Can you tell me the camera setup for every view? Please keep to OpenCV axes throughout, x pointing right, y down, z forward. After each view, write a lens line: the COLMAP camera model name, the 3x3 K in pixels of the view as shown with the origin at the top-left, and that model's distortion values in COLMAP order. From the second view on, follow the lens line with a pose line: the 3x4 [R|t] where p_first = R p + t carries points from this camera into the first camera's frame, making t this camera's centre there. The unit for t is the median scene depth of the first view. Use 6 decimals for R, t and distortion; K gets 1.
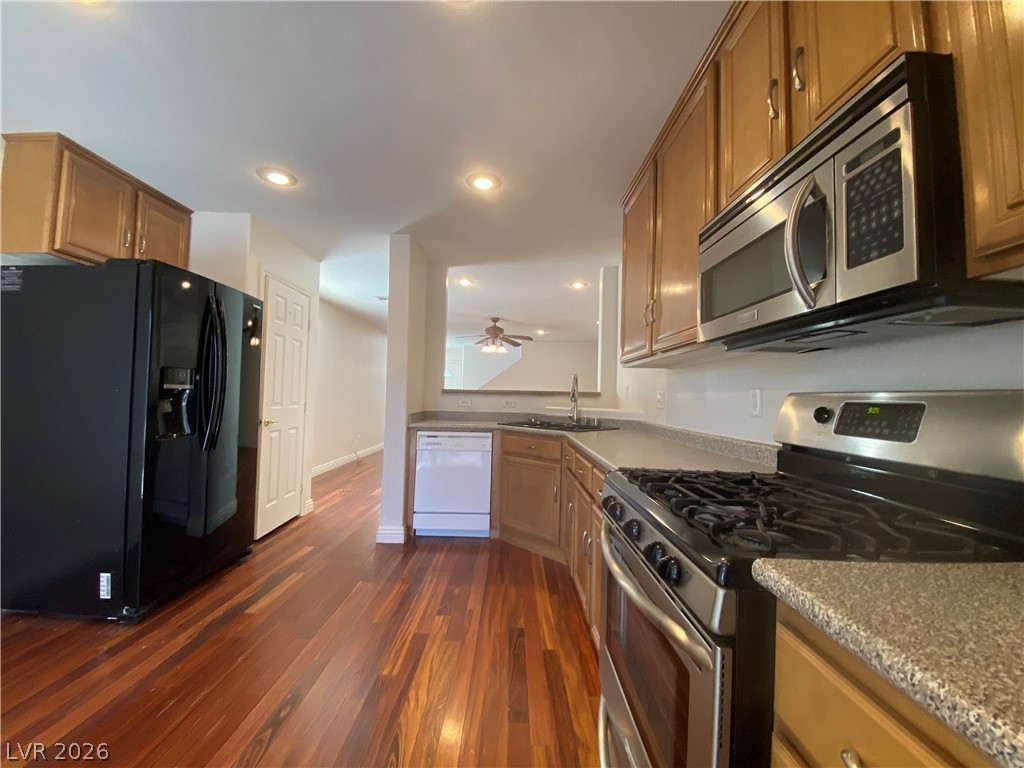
lens RADIAL K [[413.4, 0, 510.2], [0, 413.4, 382.4], [0, 0, 1]] dist [0.030898, -0.028742]
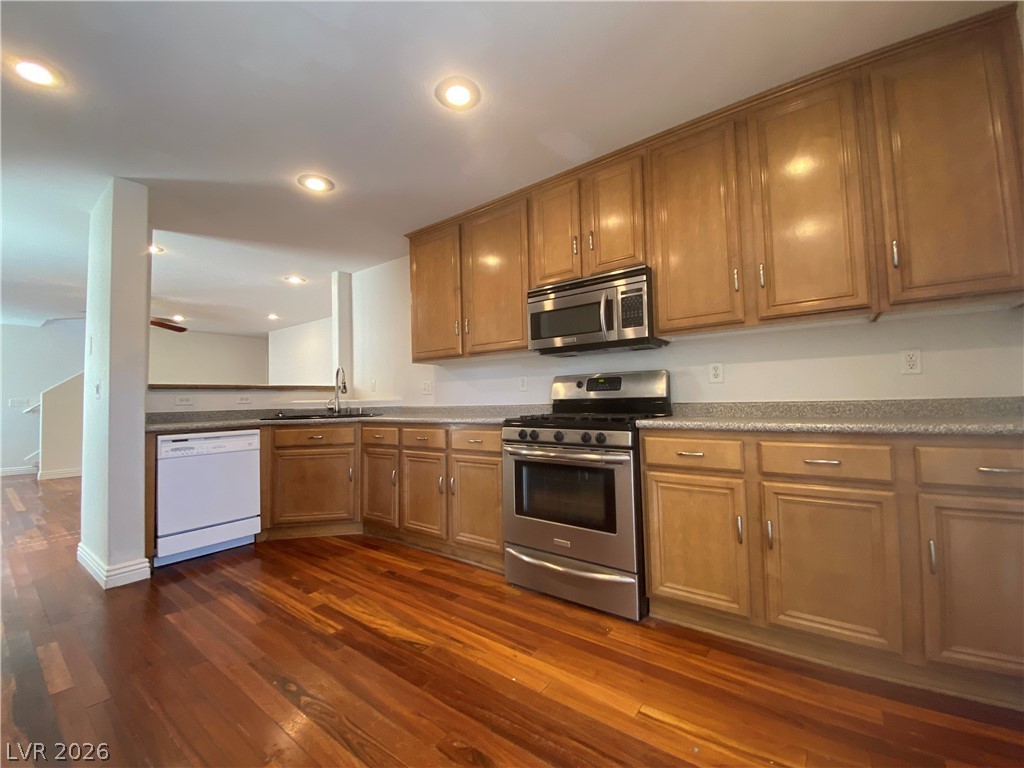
lens RADIAL K [[413.4, 0, 510.2], [0, 413.4, 382.4], [0, 0, 1]] dist [0.030898, -0.028742]
pose [[0.589738, -0.001065, 0.807594, -0.590049], [0.009133, 0.999944, -0.005350, 0.033080], [-0.807543, 0.010531, 0.589715, -0.020099]]
